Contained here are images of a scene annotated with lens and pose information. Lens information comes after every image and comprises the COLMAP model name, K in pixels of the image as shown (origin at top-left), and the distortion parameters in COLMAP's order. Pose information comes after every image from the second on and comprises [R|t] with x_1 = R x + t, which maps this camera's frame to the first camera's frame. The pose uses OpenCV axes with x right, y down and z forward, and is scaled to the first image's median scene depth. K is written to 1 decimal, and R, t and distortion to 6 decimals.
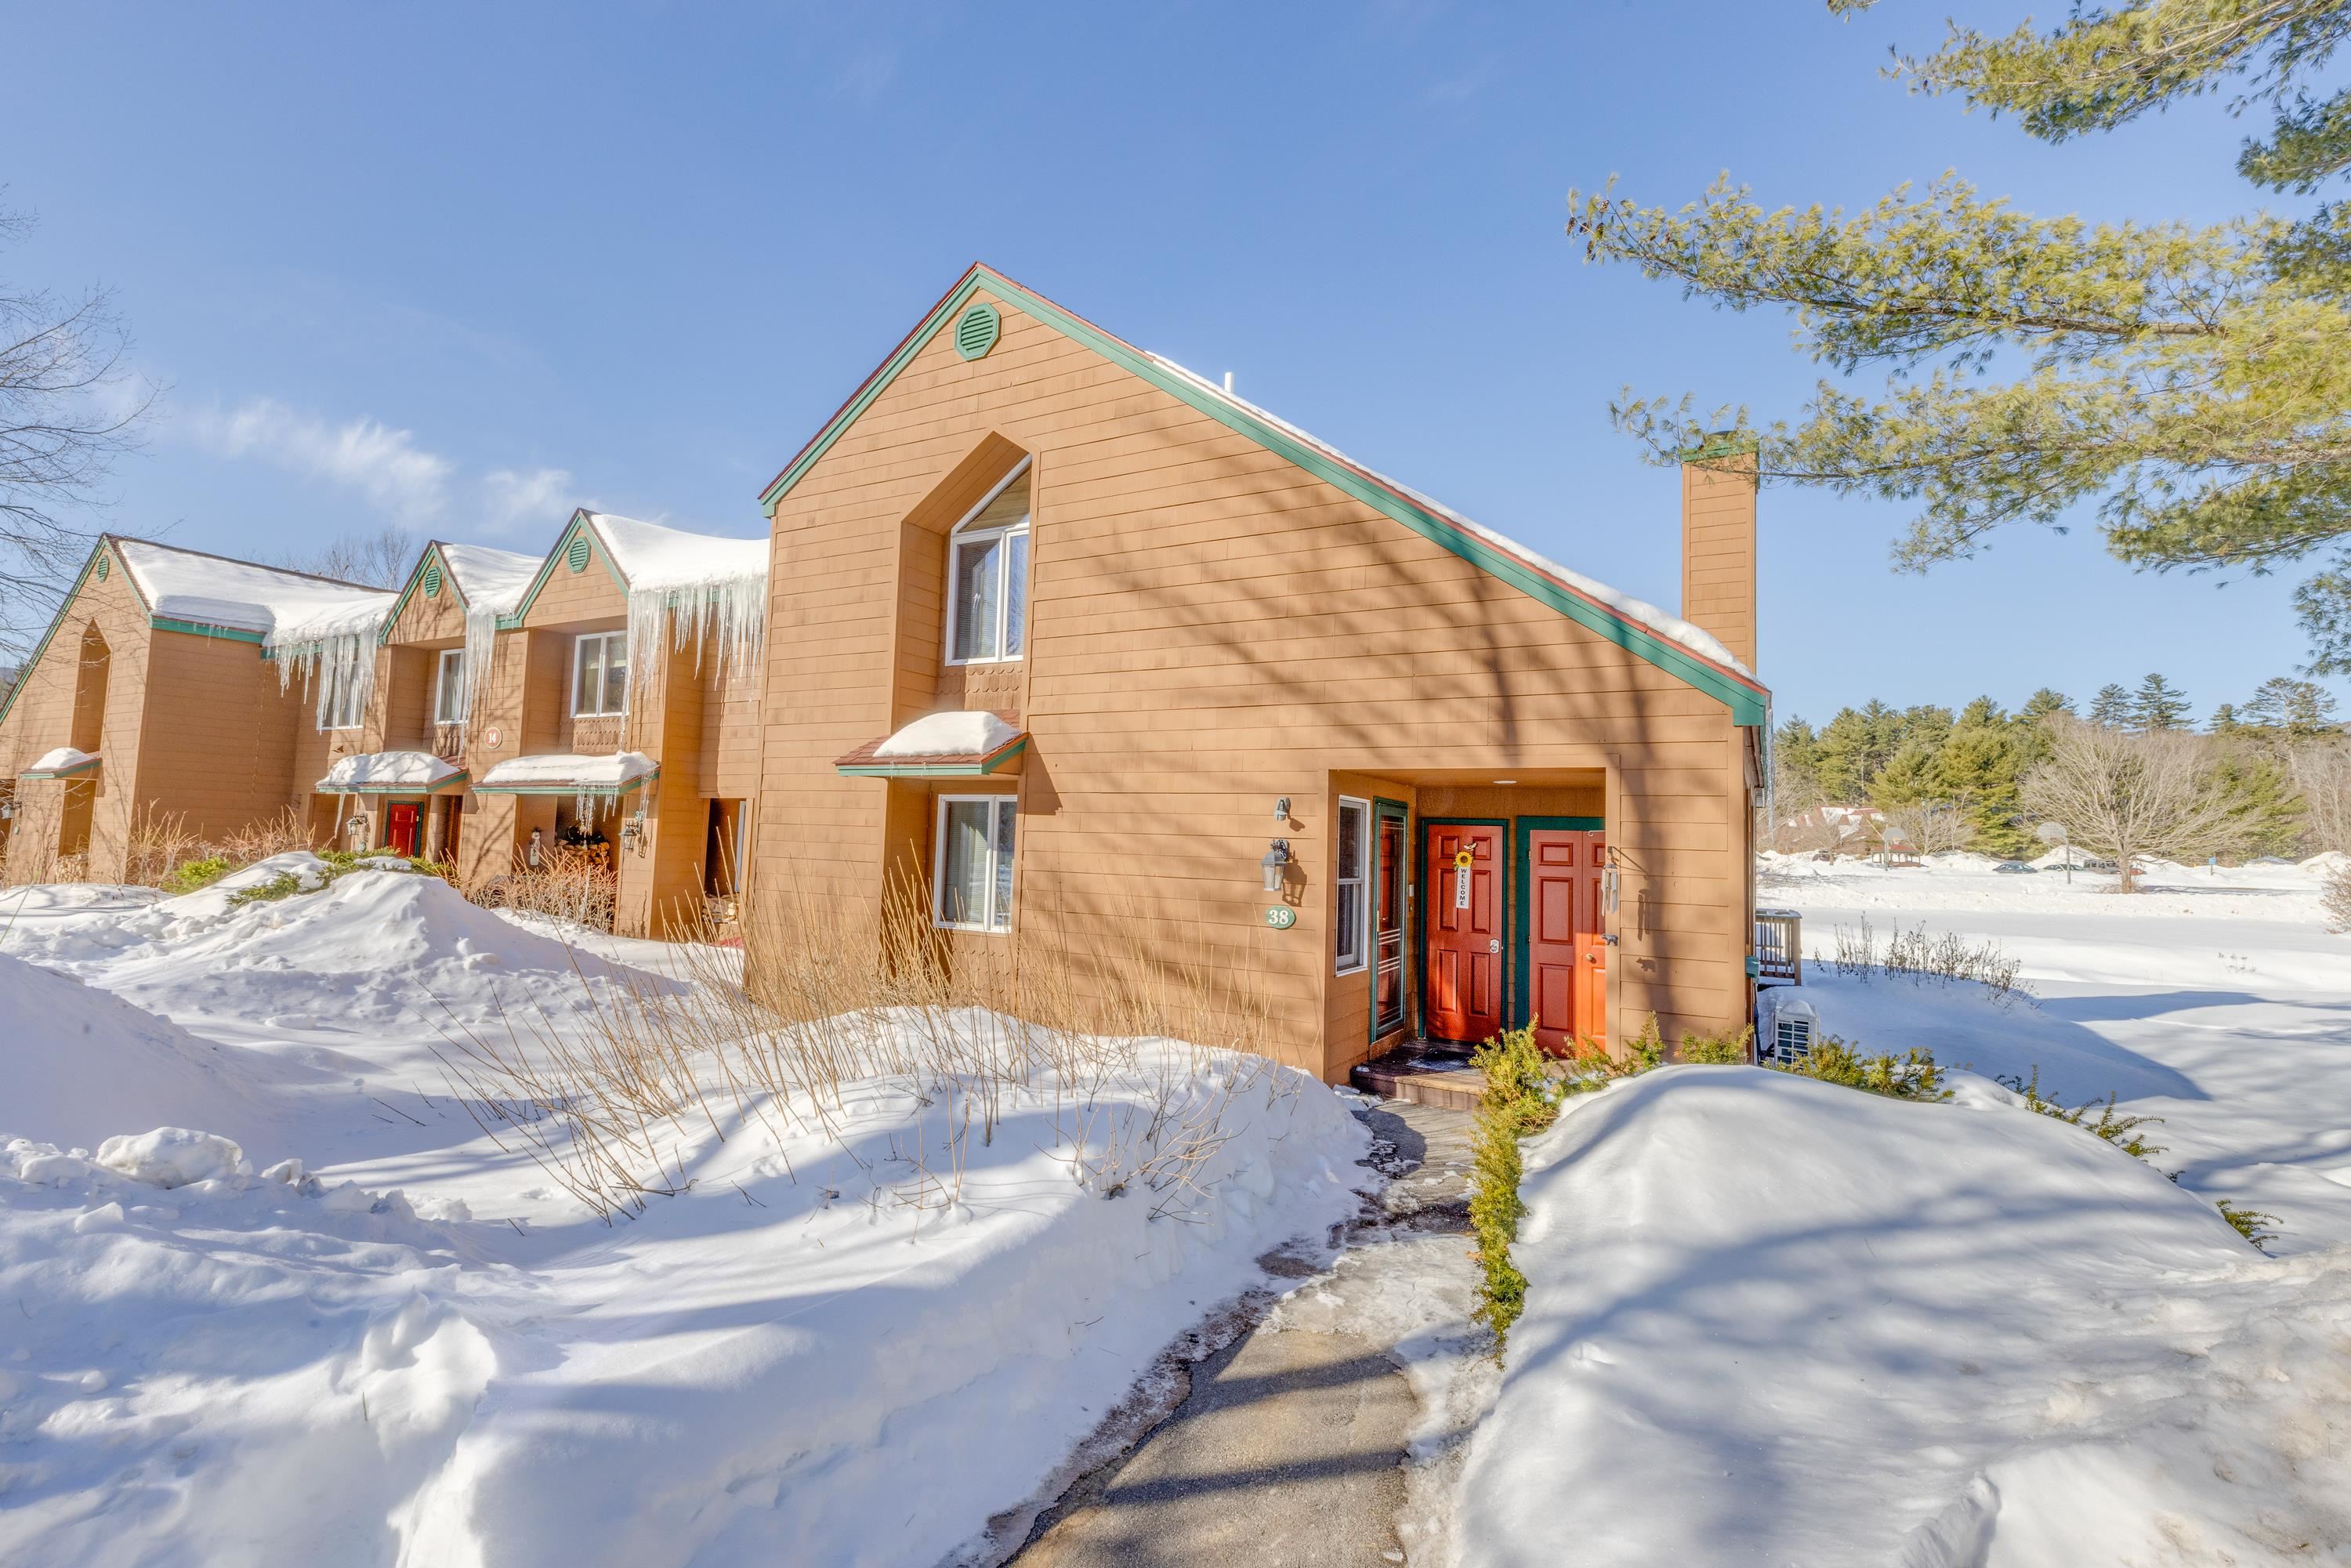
lens RADIAL K [[1074.1, 0, 1155.9], [0, 1074.1, 761.3], [0, 0, 1]] dist [0.003821, 0.000323]
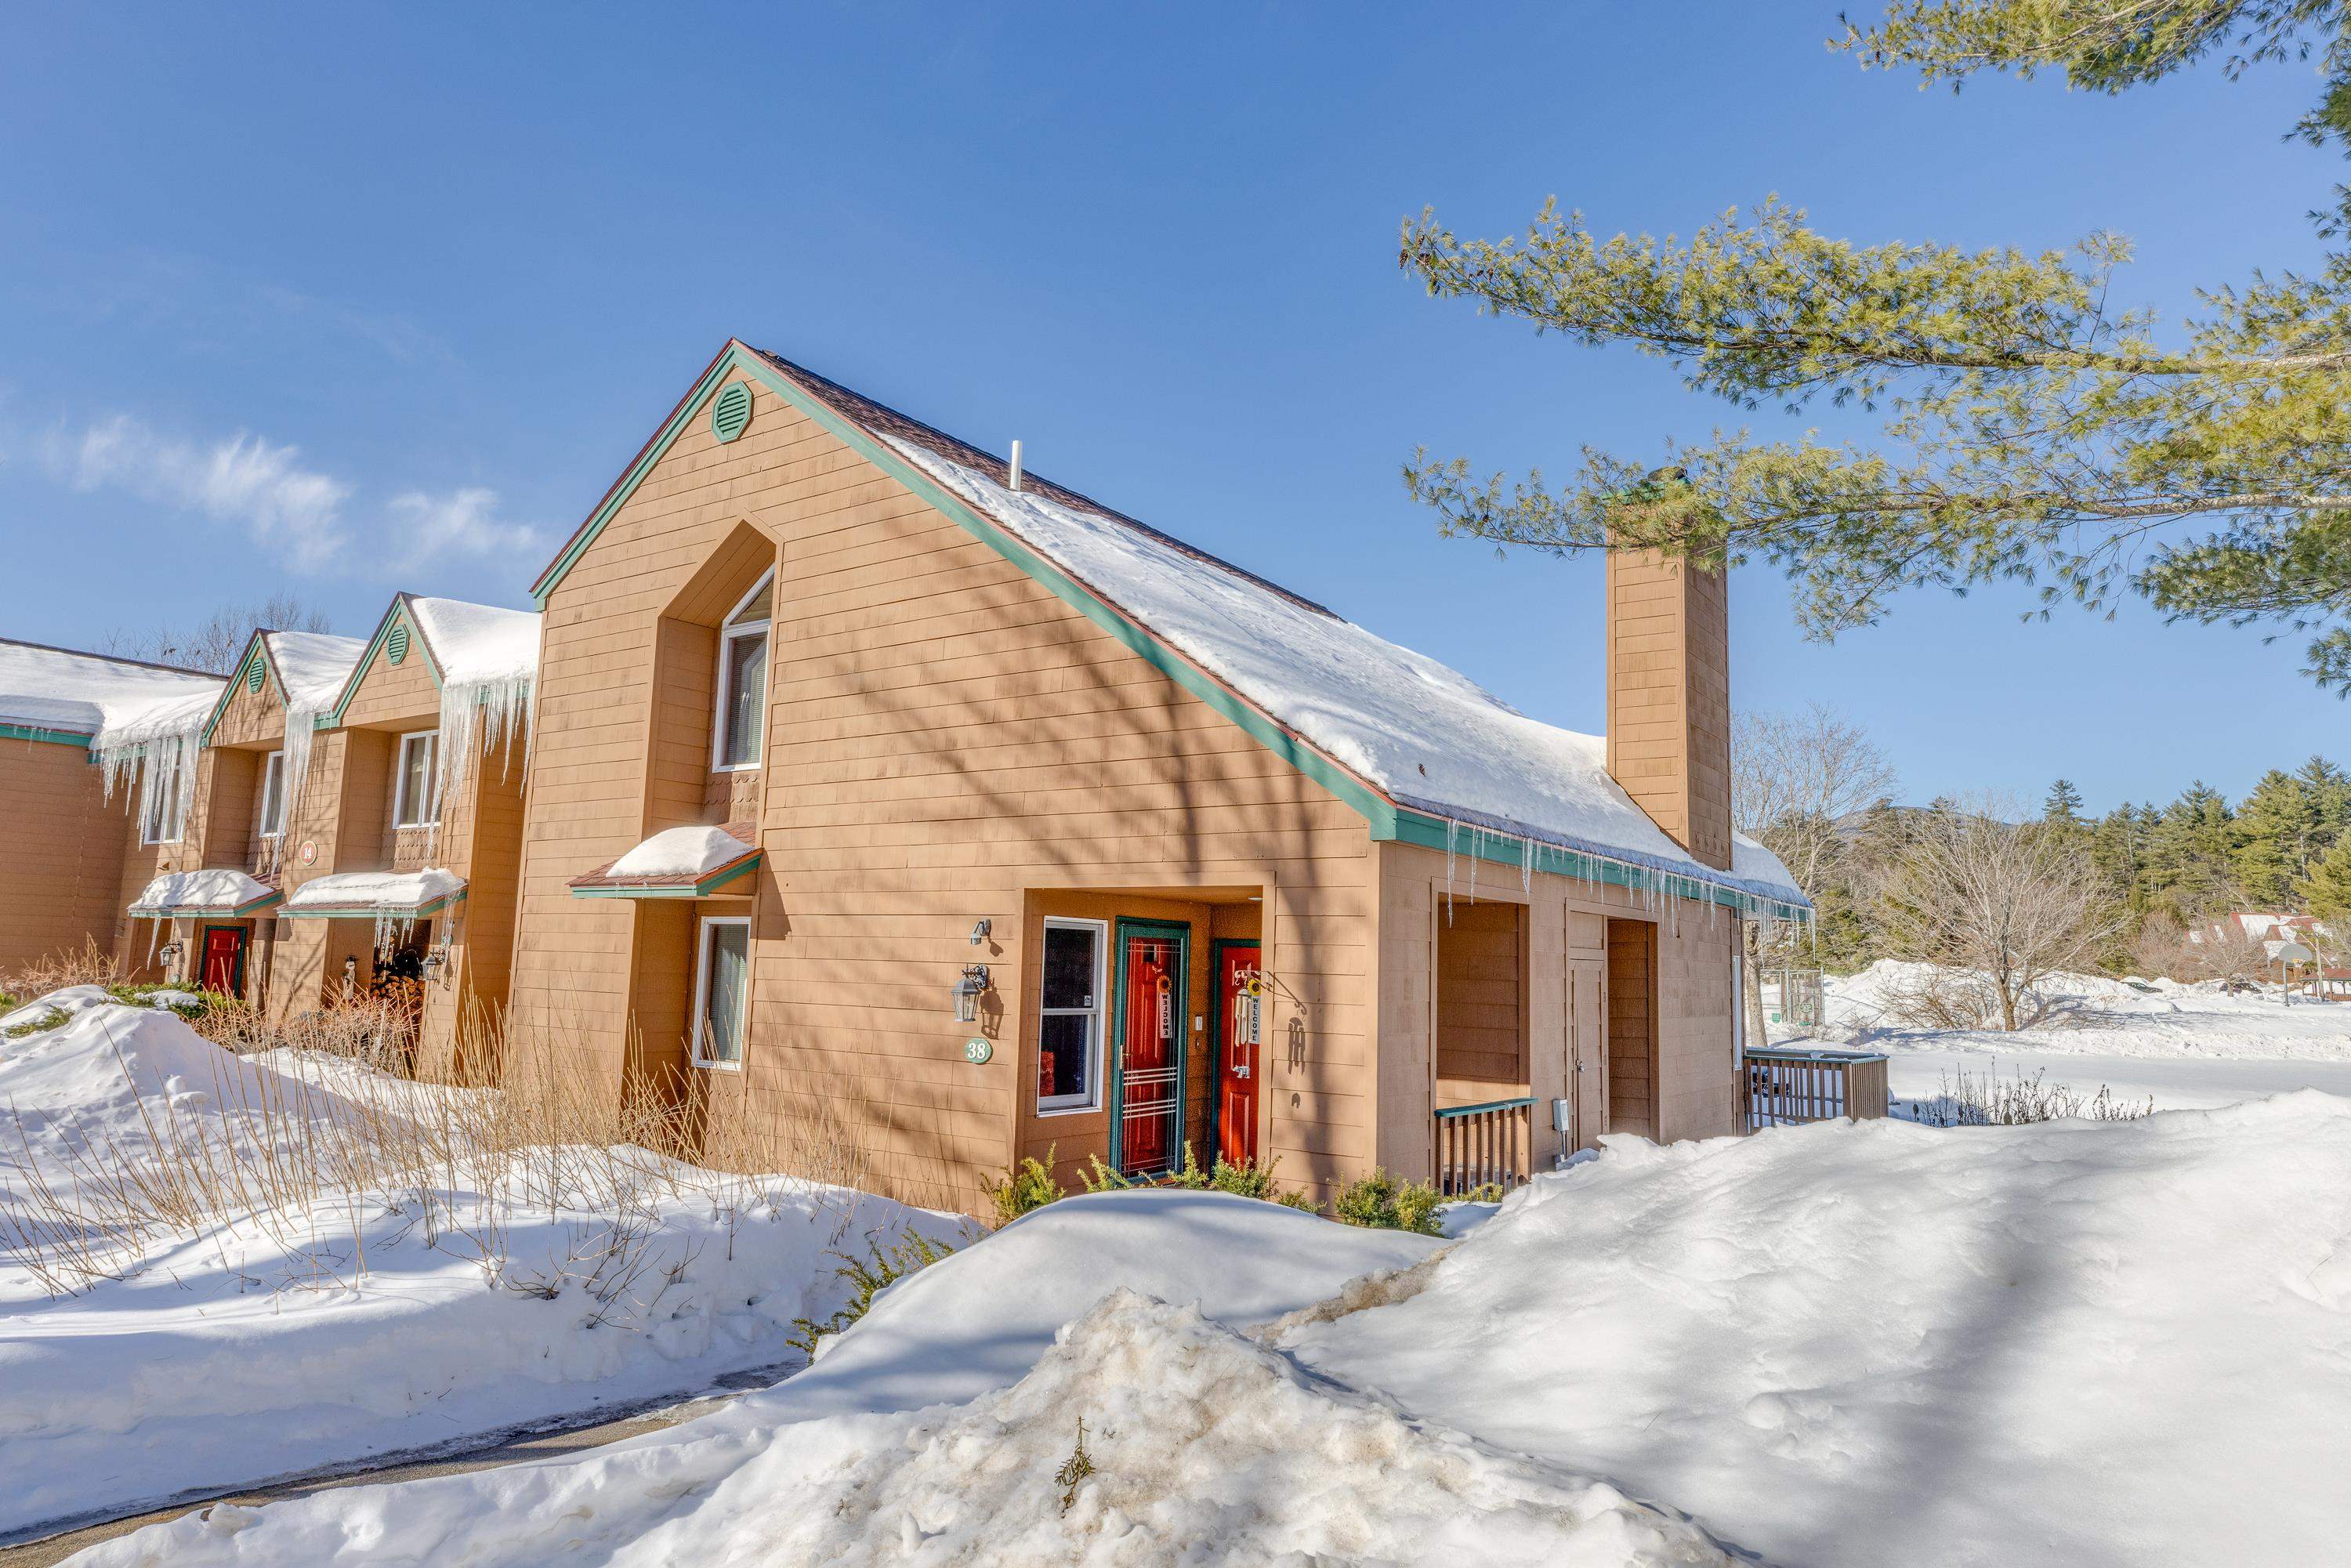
lens RADIAL K [[1465.8, 0, 1172.6], [0, 1465.8, 766.2], [0, 0, 1]] dist [0.006129, 0.002205]
pose [[0.994749, -0.018937, -0.100577, 0.323733], [0.012574, 0.997901, -0.063533, -0.012101], [0.101569, 0.061935, 0.992899, -0.187490]]
